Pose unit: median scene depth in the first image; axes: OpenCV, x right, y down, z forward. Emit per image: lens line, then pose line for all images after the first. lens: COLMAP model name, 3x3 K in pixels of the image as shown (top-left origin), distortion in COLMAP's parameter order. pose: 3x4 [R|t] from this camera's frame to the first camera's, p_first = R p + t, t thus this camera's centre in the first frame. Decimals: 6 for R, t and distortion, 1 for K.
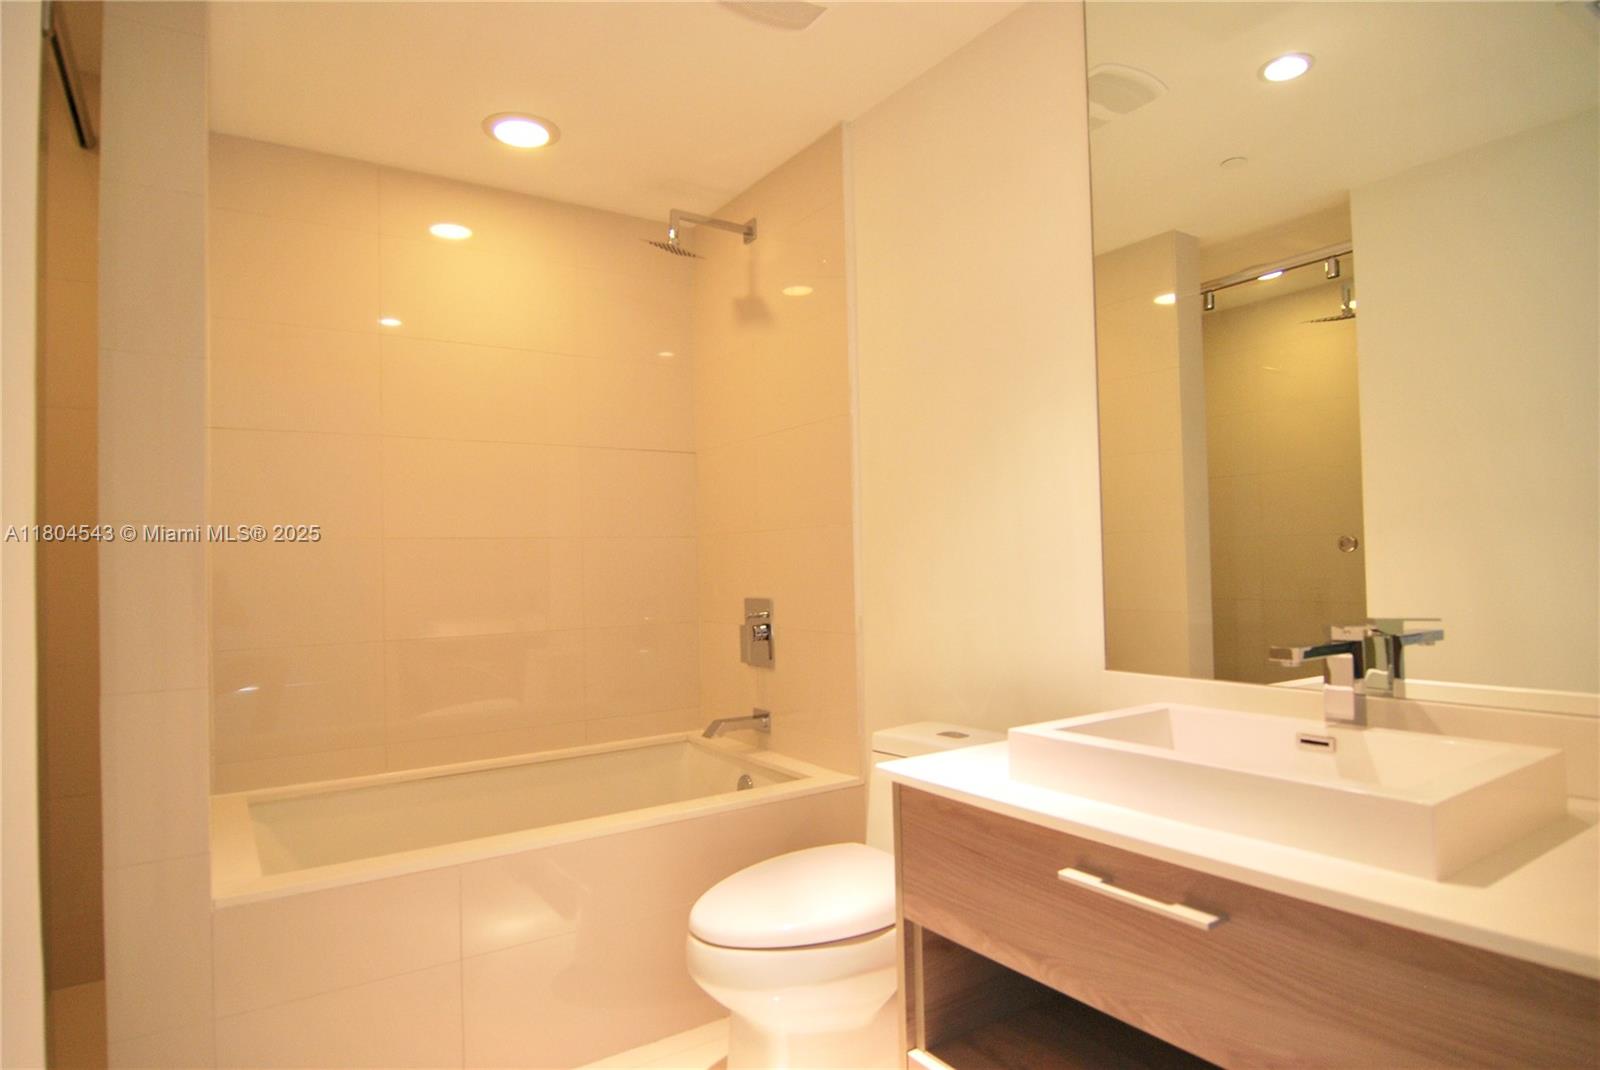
lens RADIAL K [[903.2, 0, 803.3], [0, 903.2, 533.7], [0, 0, 1]] dist [-0.000482, -0.011285]
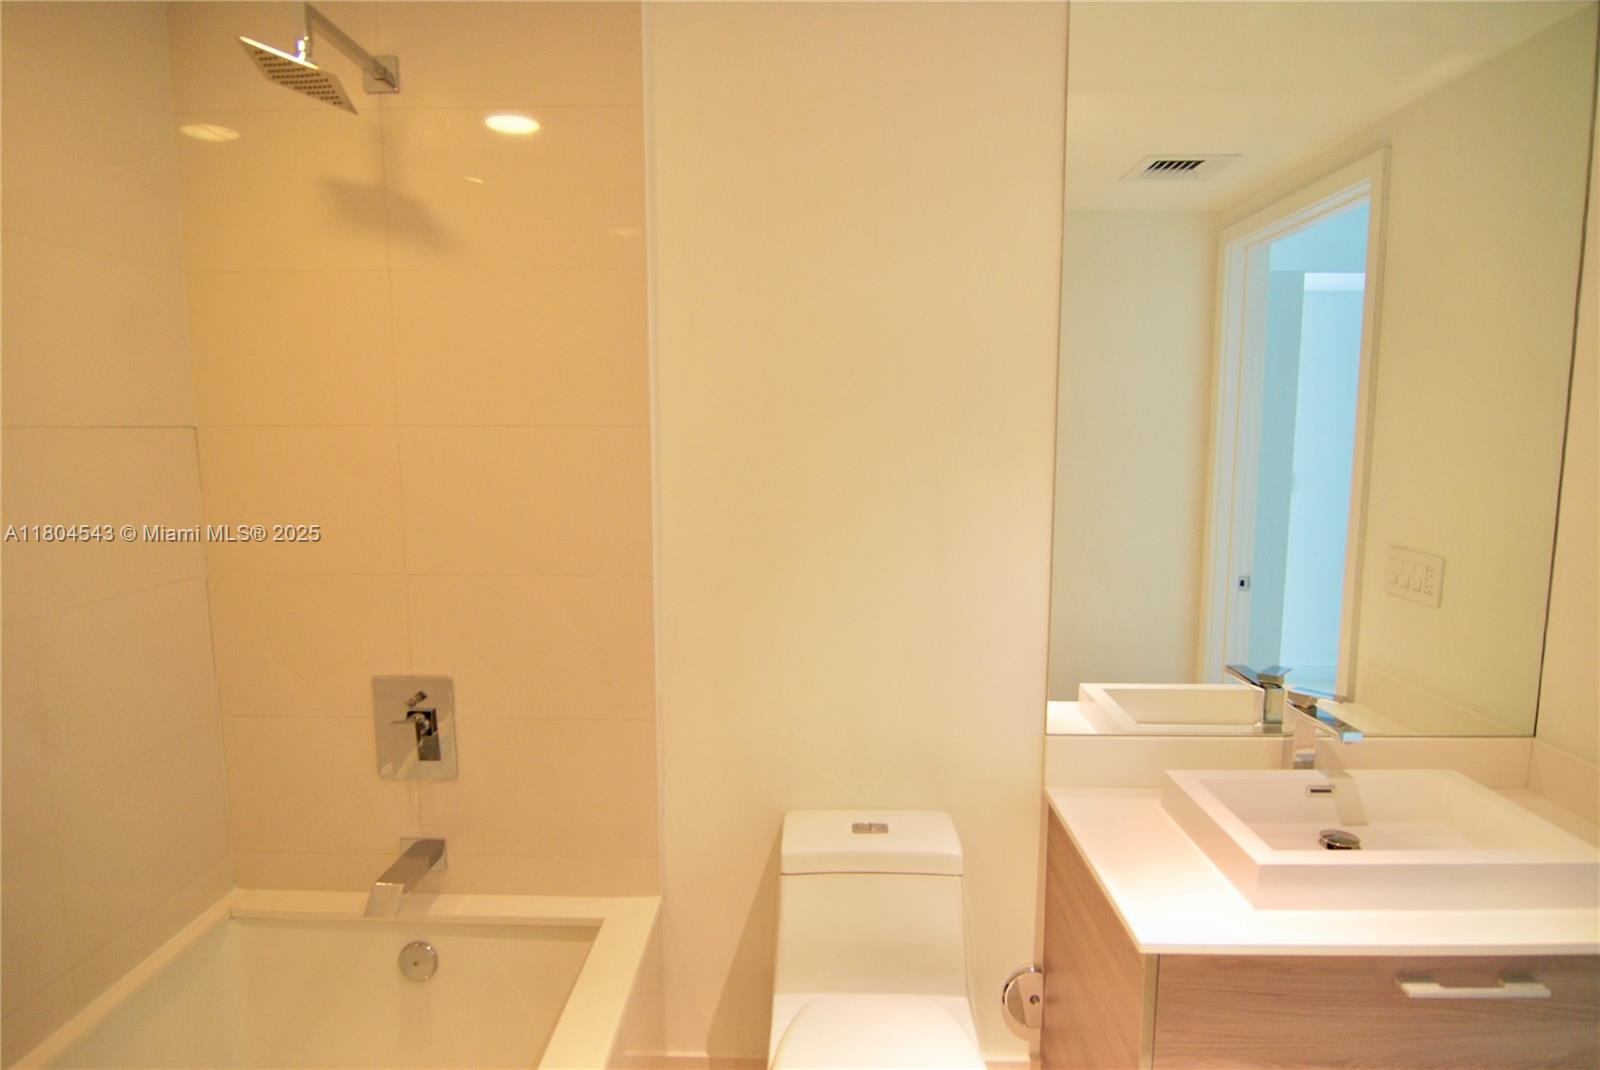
lens RADIAL K [[903.2, 0, 801.5], [0, 903.2, 543.6], [0, 0, 1]] dist [-0.000482, -0.011285]
pose [[0.573418, -0.084642, 0.814879, -0.471785], [-0.040603, 0.990490, 0.131455, -0.138869], [-0.818256, -0.108465, 0.564529, 0.479663]]
